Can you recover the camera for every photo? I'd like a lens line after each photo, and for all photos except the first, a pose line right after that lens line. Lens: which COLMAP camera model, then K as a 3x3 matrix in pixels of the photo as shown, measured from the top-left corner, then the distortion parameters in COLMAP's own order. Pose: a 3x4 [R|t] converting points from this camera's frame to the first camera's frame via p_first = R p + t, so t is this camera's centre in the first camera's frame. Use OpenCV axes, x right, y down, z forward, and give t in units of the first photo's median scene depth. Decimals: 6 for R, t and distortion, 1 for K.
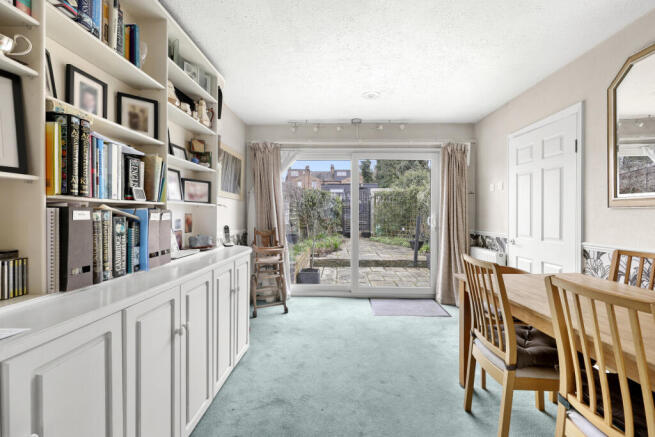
lens RADIAL K [[270.4, 0, 330.2], [0, 270.4, 214.4], [0, 0, 1]] dist [-0.002232, -0.000162]
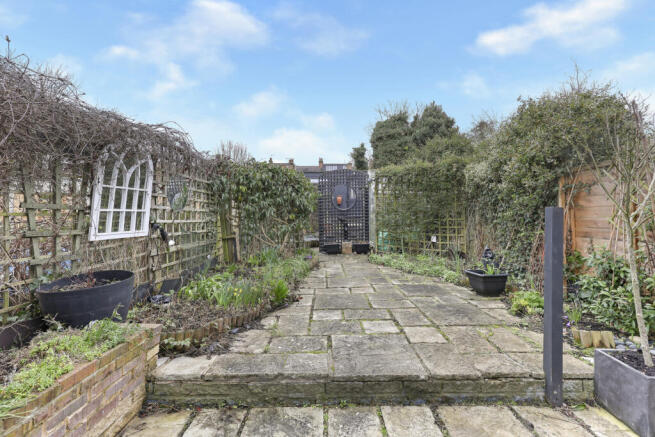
lens RADIAL K [[284.6, 0, 324.5], [0, 284.6, 217.3], [0, 0, 1]] dist [-0.000706, -0.000027]
pose [[0.999924, -0.011182, 0.005196, 0.055562], [0.011165, 0.999932, 0.003231, 0.008069], [-0.005232, -0.003172, 0.999981, 0.422031]]
